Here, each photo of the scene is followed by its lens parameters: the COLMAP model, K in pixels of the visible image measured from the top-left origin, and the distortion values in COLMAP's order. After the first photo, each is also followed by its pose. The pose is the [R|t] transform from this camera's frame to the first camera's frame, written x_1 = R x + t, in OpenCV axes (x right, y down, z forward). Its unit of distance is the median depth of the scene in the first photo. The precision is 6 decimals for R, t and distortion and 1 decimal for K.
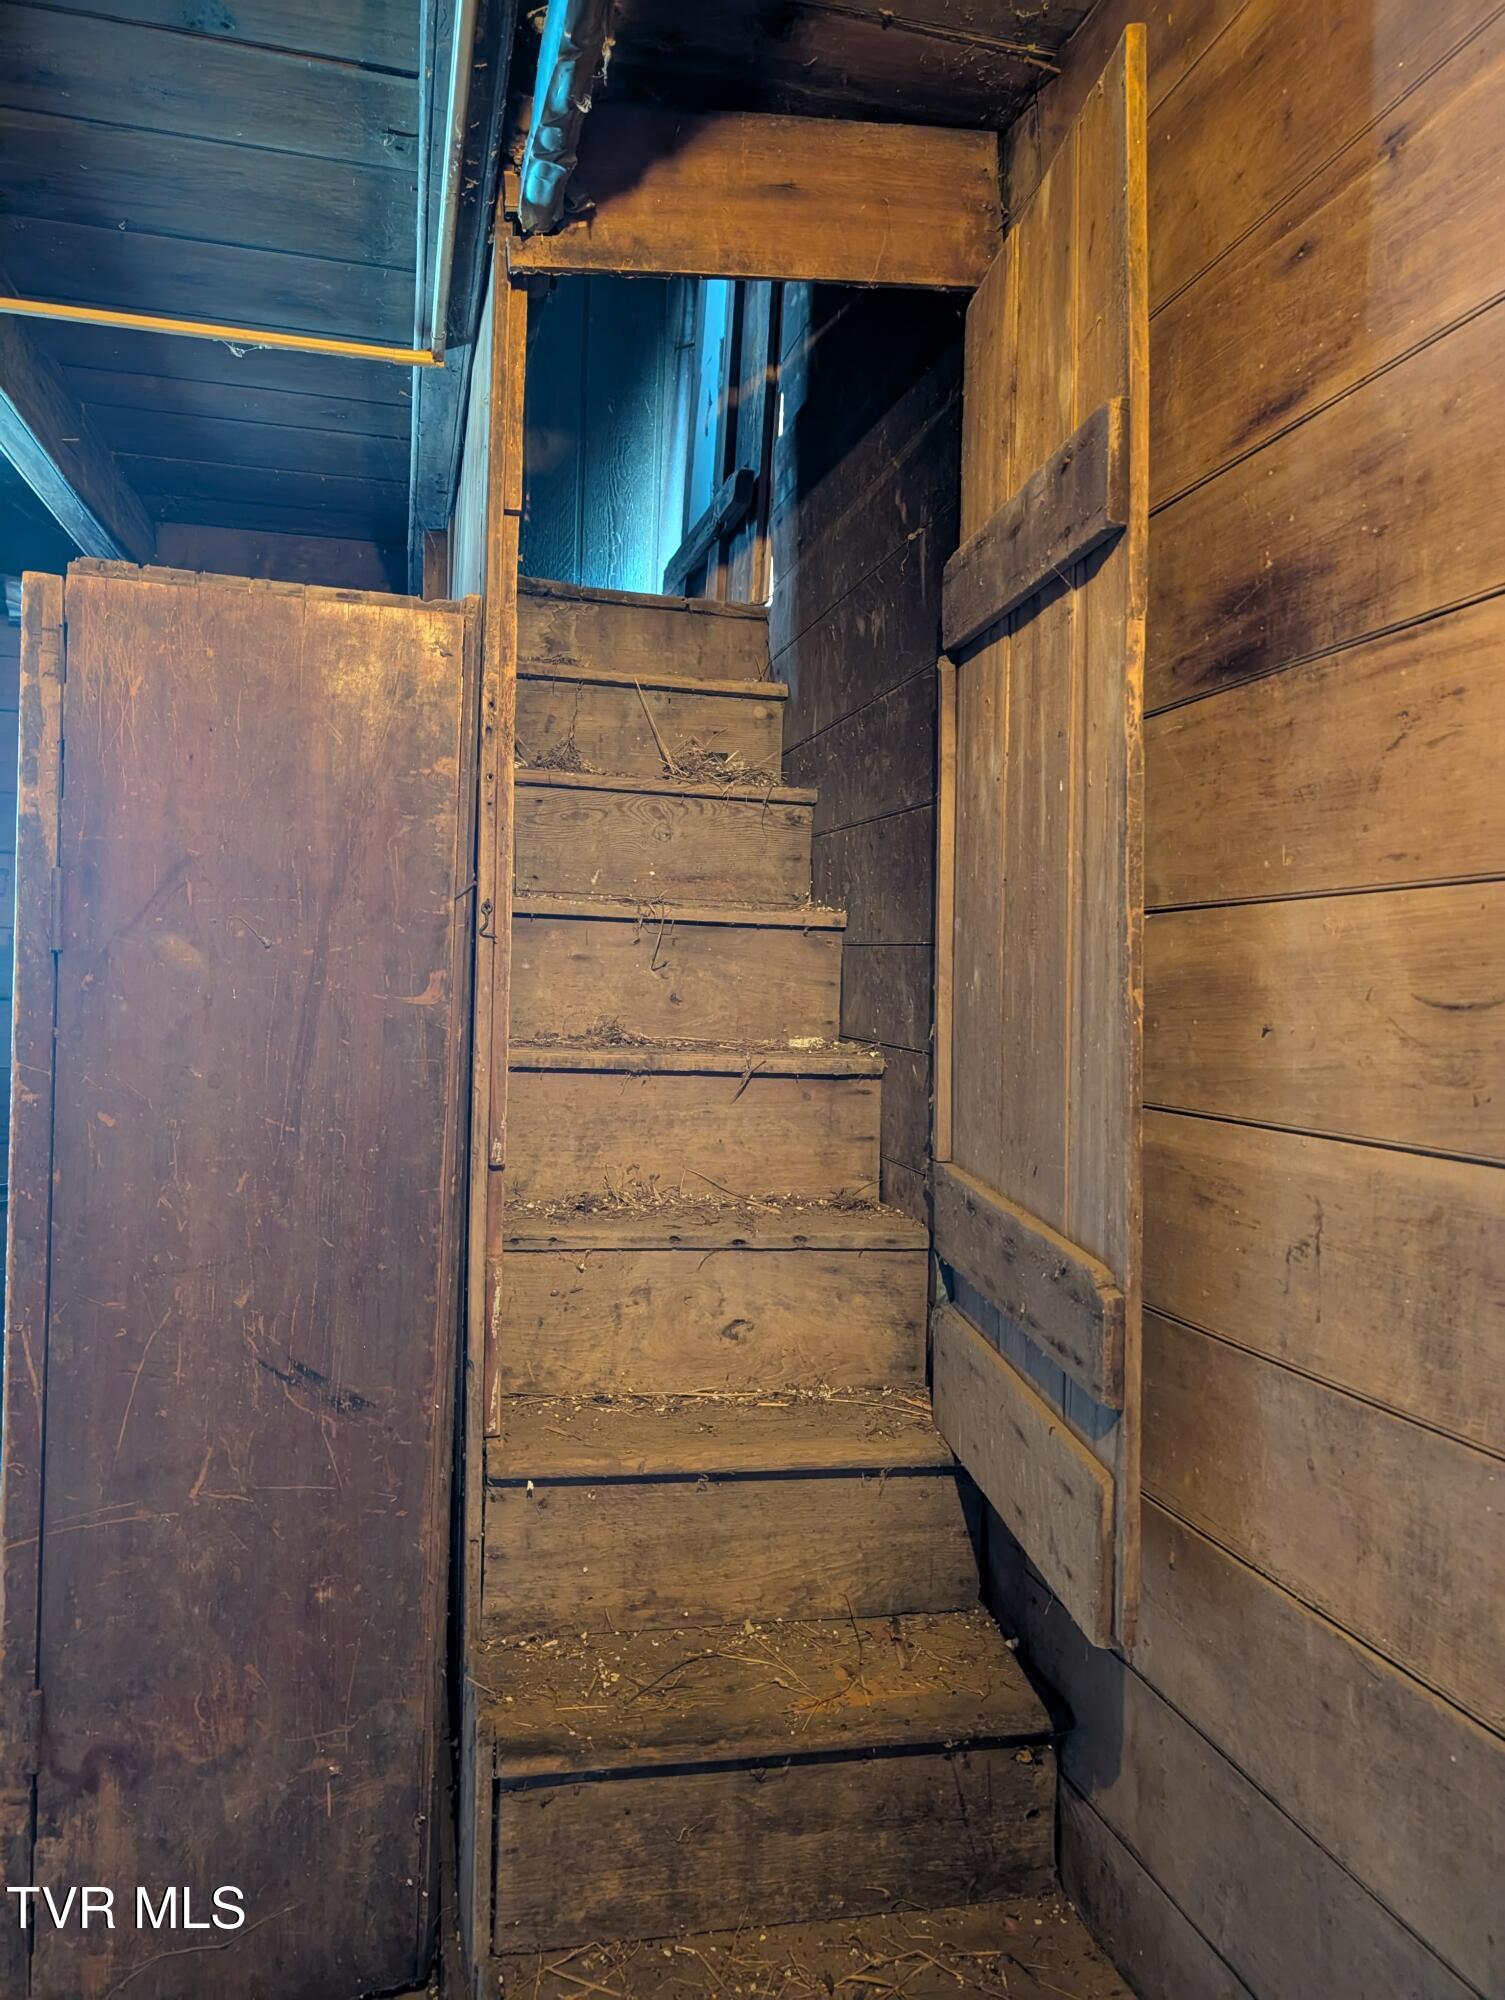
lens RADIAL K [[1450.3, 0, 743.7], [0, 1450.3, 1003.8], [0, 0, 1]] dist [0.003290, 0.000284]
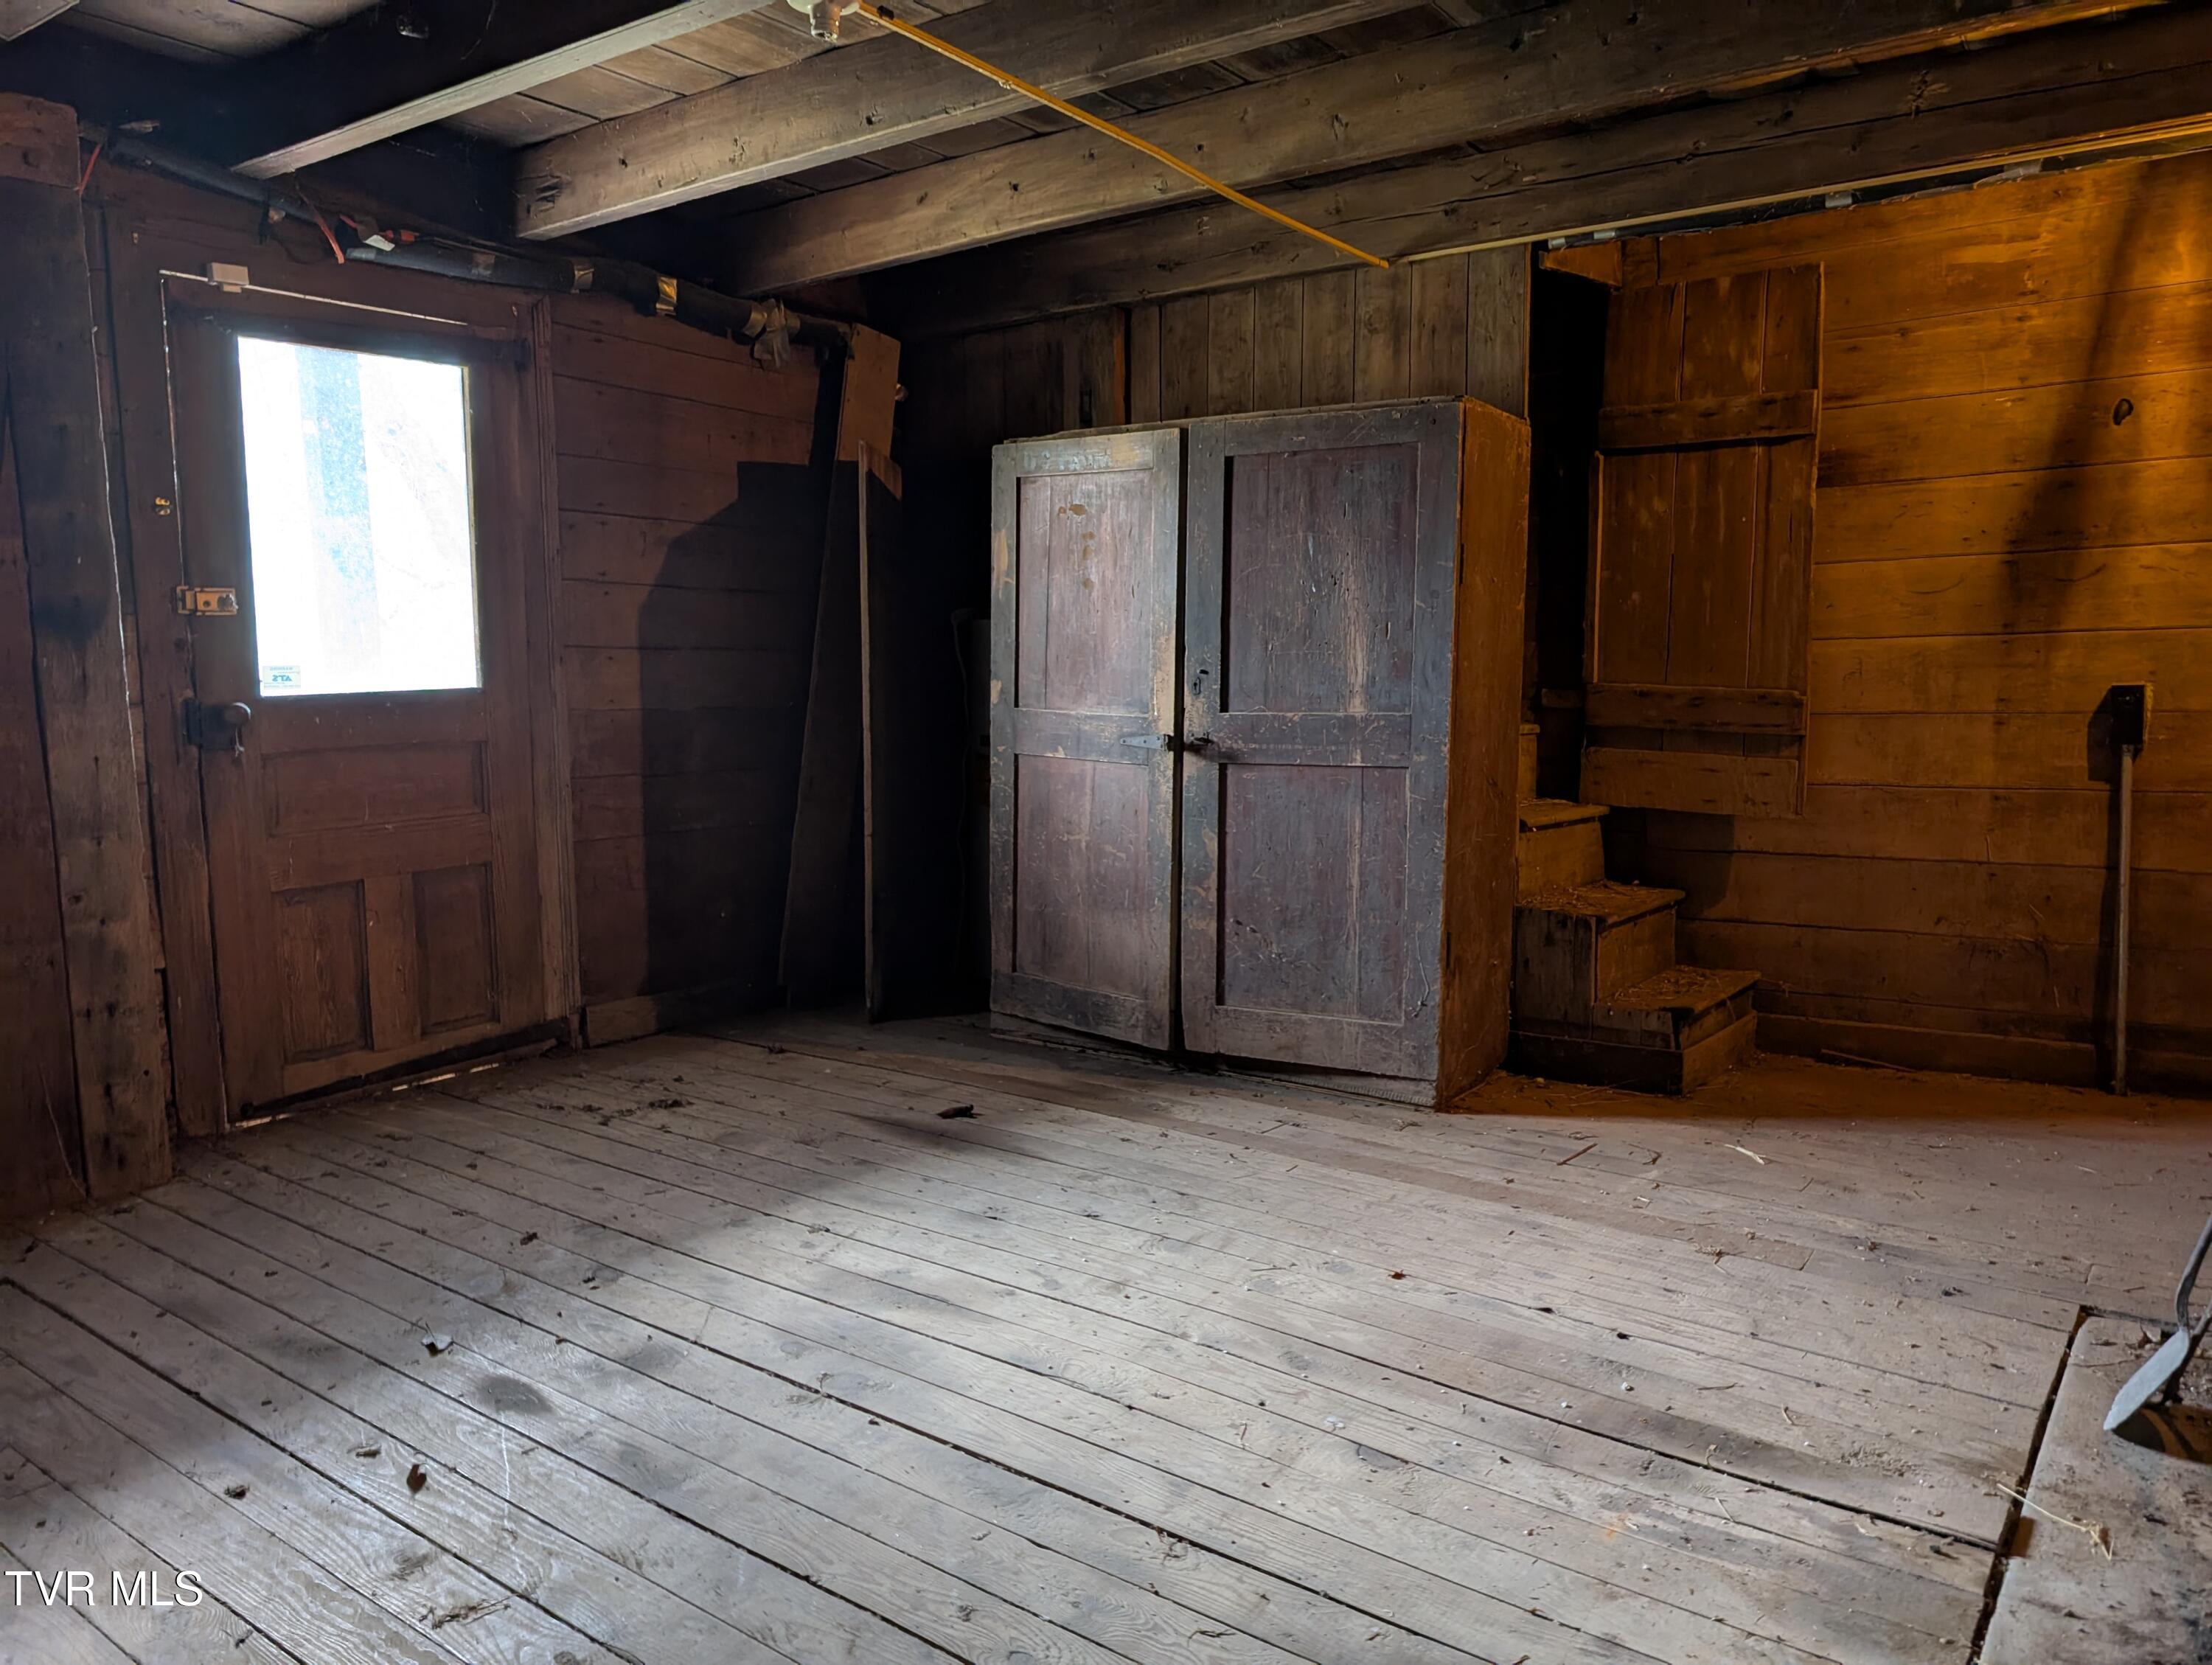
lens RADIAL K [[1596.7, 0, 1119.3], [0, 1596.7, 848.1], [0, 0, 1]] dist [0.035752, -0.043523]
pose [[0.763902, -0.115201, 0.634967, -3.245046], [0.048658, 0.991419, 0.121333, 0.043368], [-0.643495, -0.061791, 0.762952, -0.695052]]
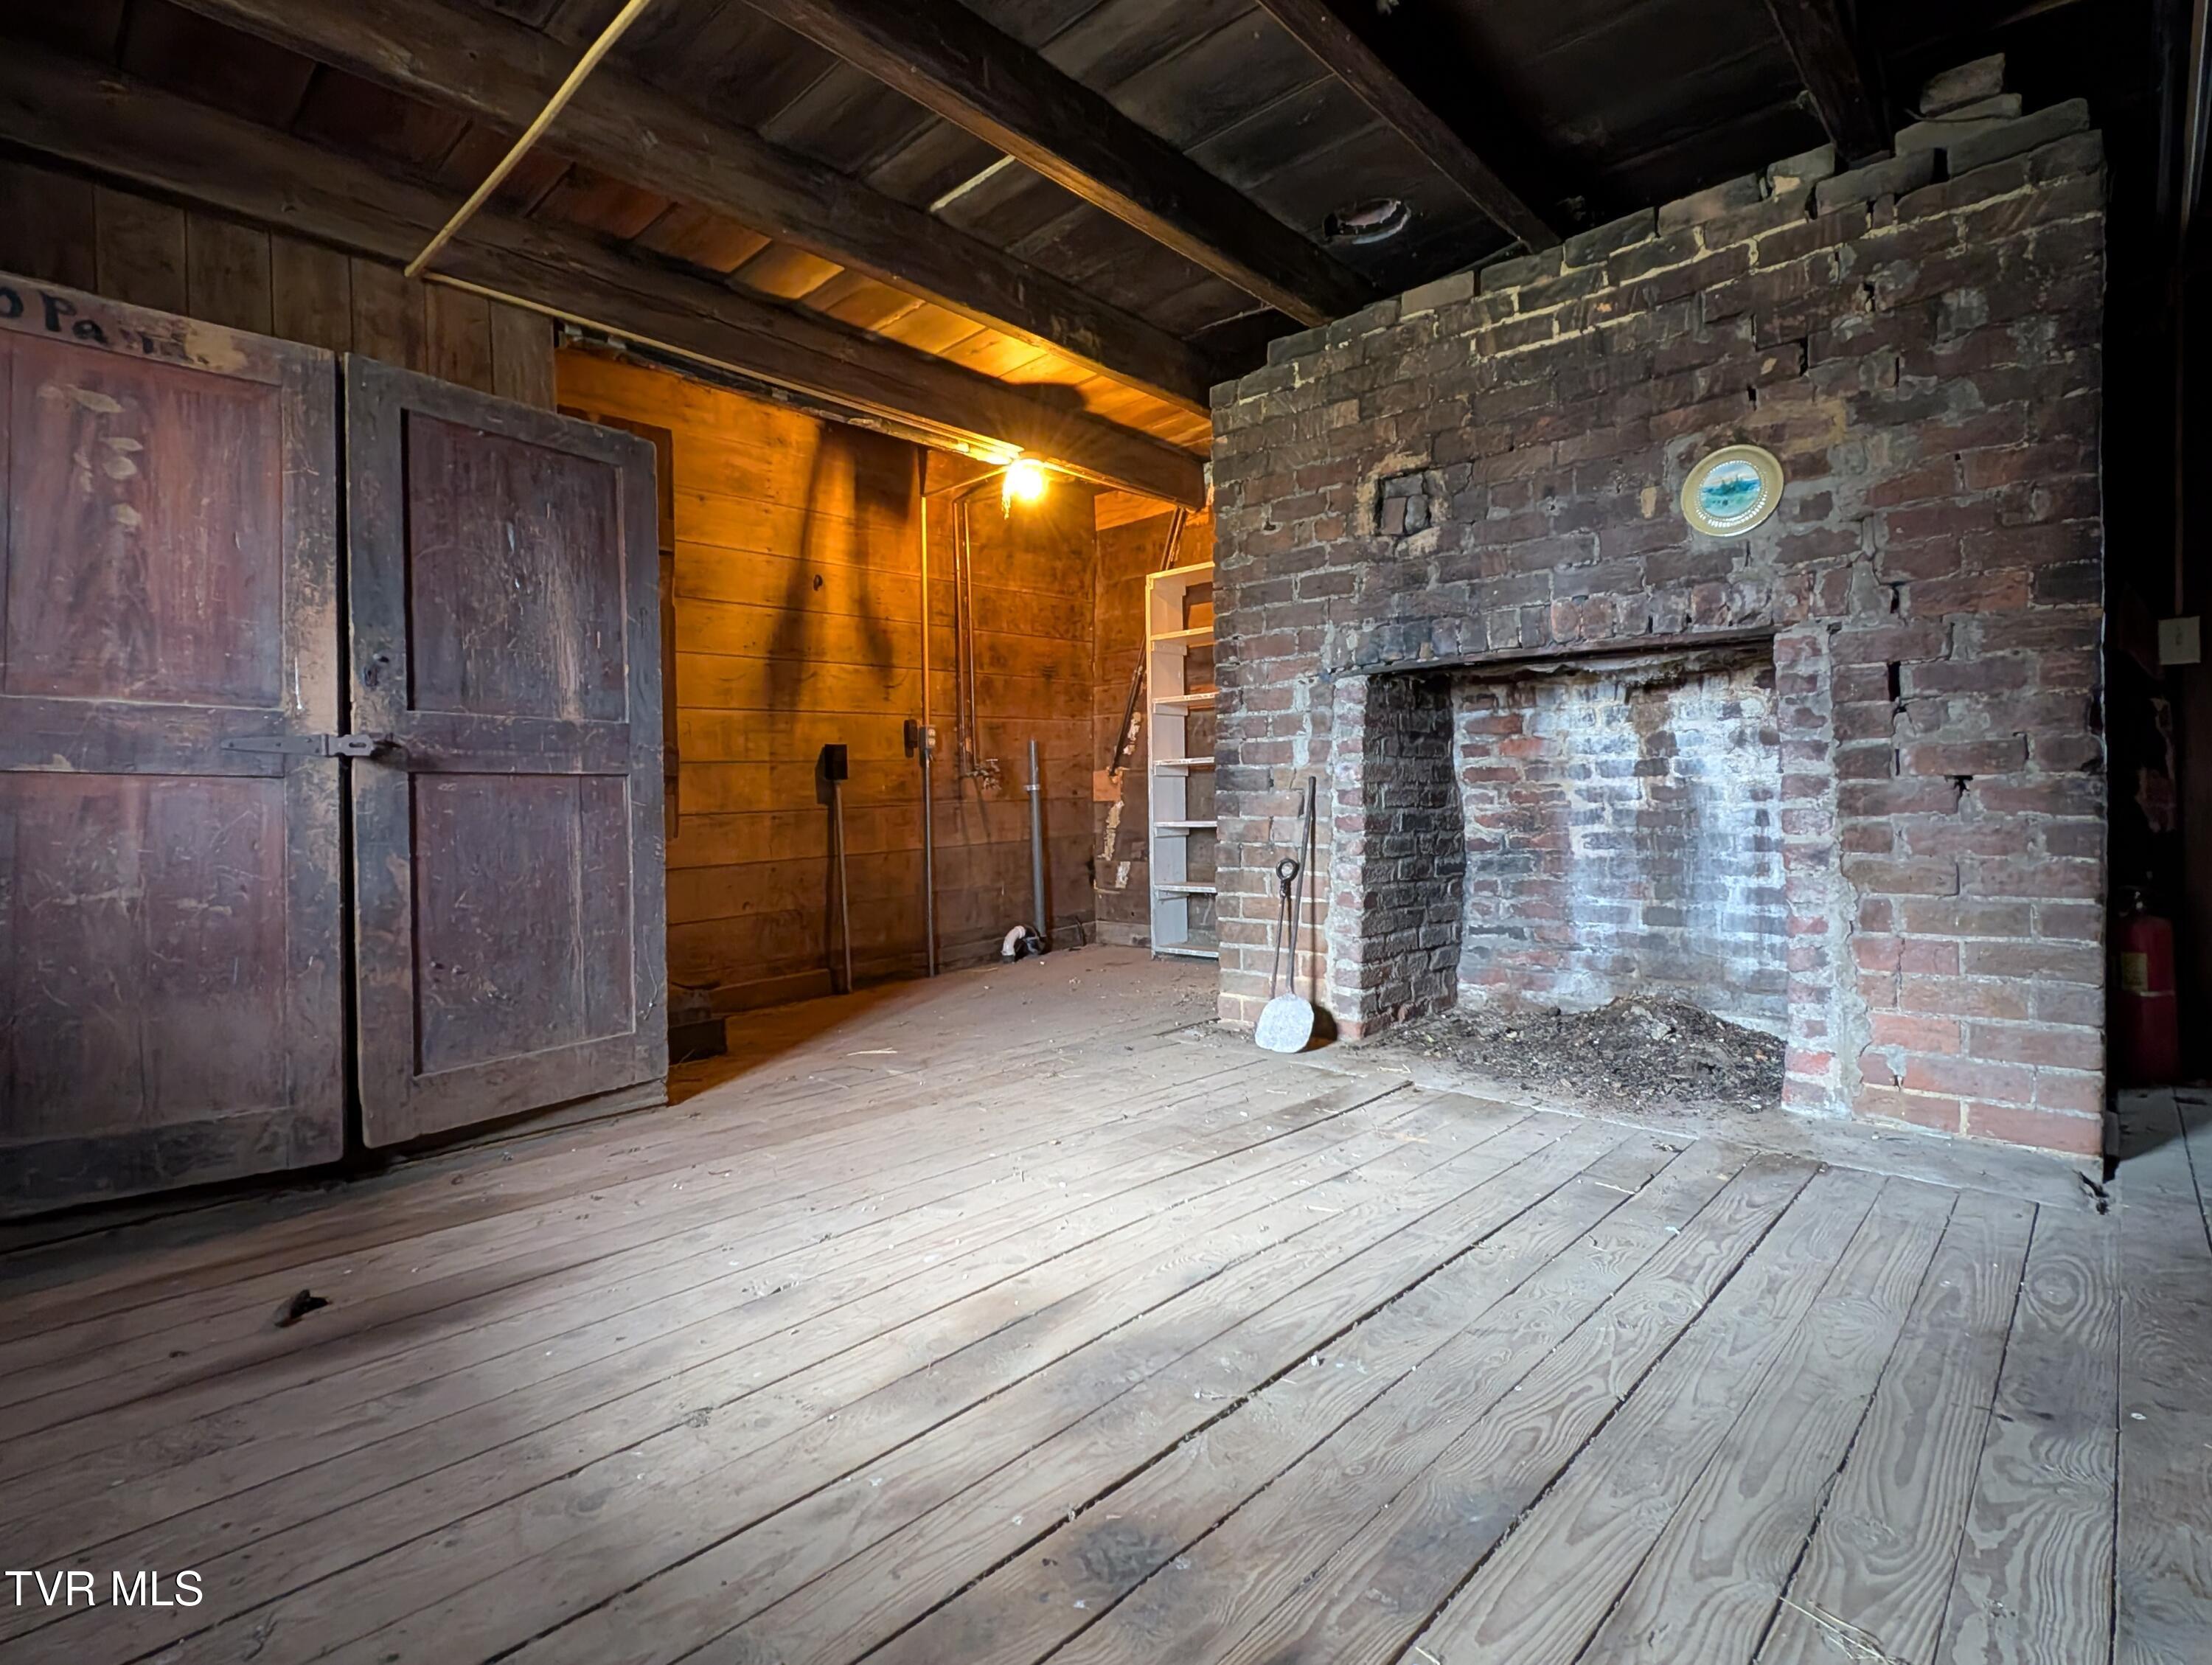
lens RADIAL K [[1094.9, 0, 1092.8], [0, 1094.9, 819.5], [0, 0, 1]] dist [0.011979, -0.011803]
pose [[-0.552004, -0.023269, 0.833517, -3.154270], [0.030487, 0.998379, 0.048062, 0.314909], [-0.833284, 0.051942, -0.550400, 1.858321]]
